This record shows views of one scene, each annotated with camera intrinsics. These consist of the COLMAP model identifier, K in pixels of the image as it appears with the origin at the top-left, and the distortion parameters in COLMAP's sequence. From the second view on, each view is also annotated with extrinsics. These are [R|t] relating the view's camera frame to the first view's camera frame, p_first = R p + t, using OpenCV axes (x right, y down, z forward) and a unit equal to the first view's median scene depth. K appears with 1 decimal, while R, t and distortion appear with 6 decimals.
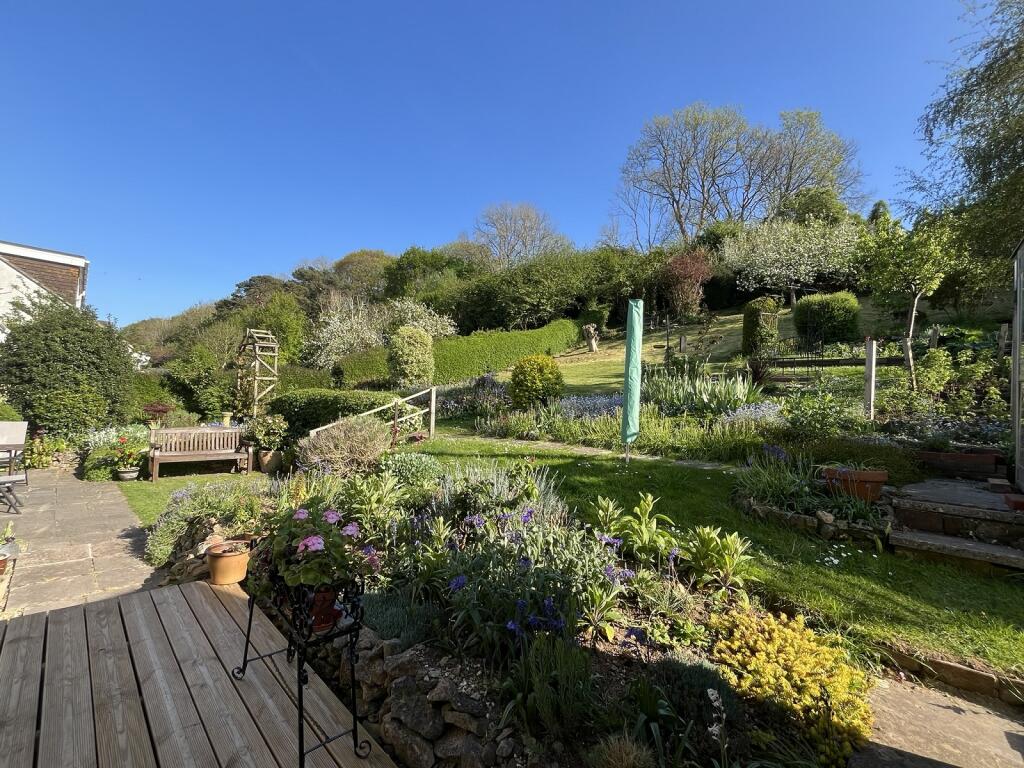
lens RADIAL K [[442.2, 0, 516.6], [0, 442.2, 387.0], [0, 0, 1]] dist [-0.002206, -0.000521]
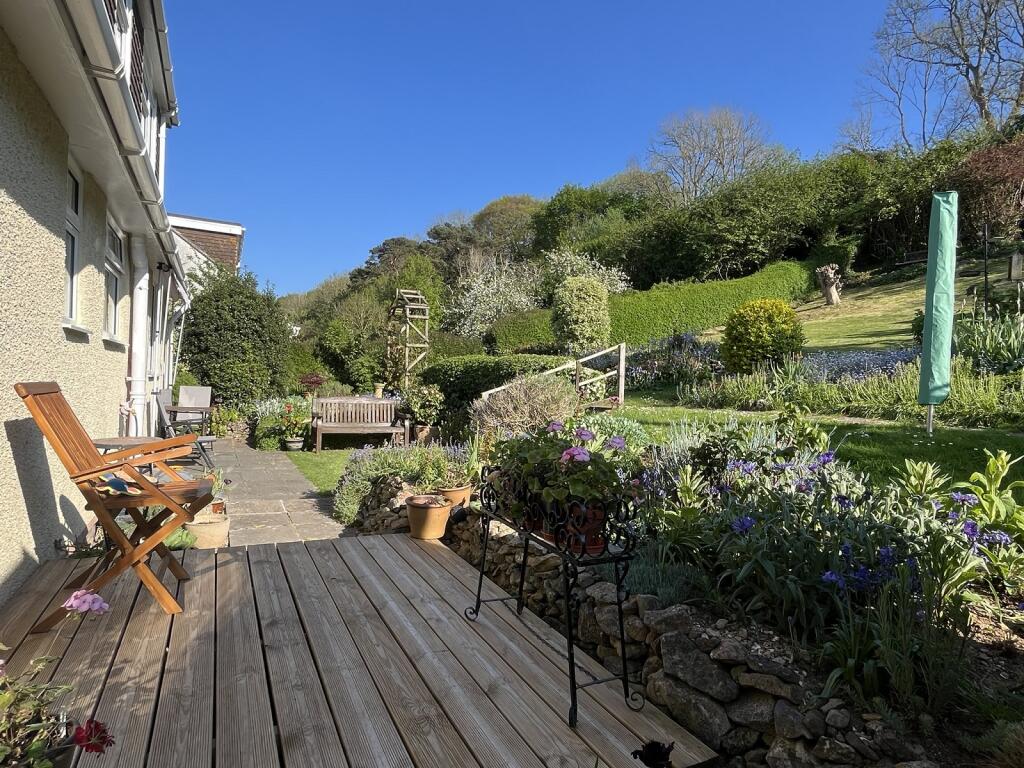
lens RADIAL K [[574.7, 0, 516.3], [0, 574.7, 386.2], [0, 0, 1]] dist [-0.004642, 0.000274]
pose [[0.950929, 0.002525, -0.309399, -0.064273], [0.007655, 0.999469, 0.031682, 0.052195], [0.309315, -0.032496, 0.950404, -0.026174]]
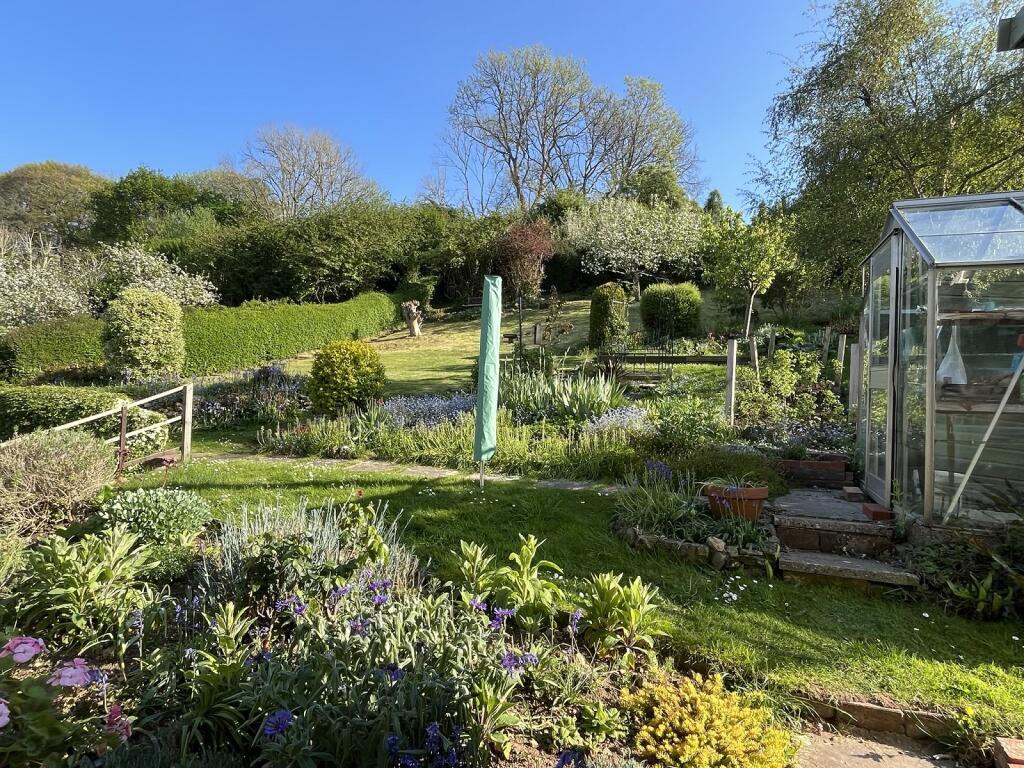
lens RADIAL K [[559.0, 0, 513.8], [0, 559.0, 388.3], [0, 0, 1]] dist [-0.001068, -0.002118]
pose [[0.936065, 0.006939, 0.351758, -0.032958], [-0.012203, 0.999844, 0.012750, -0.010995], [-0.351615, -0.016228, 0.936004, 0.054299]]
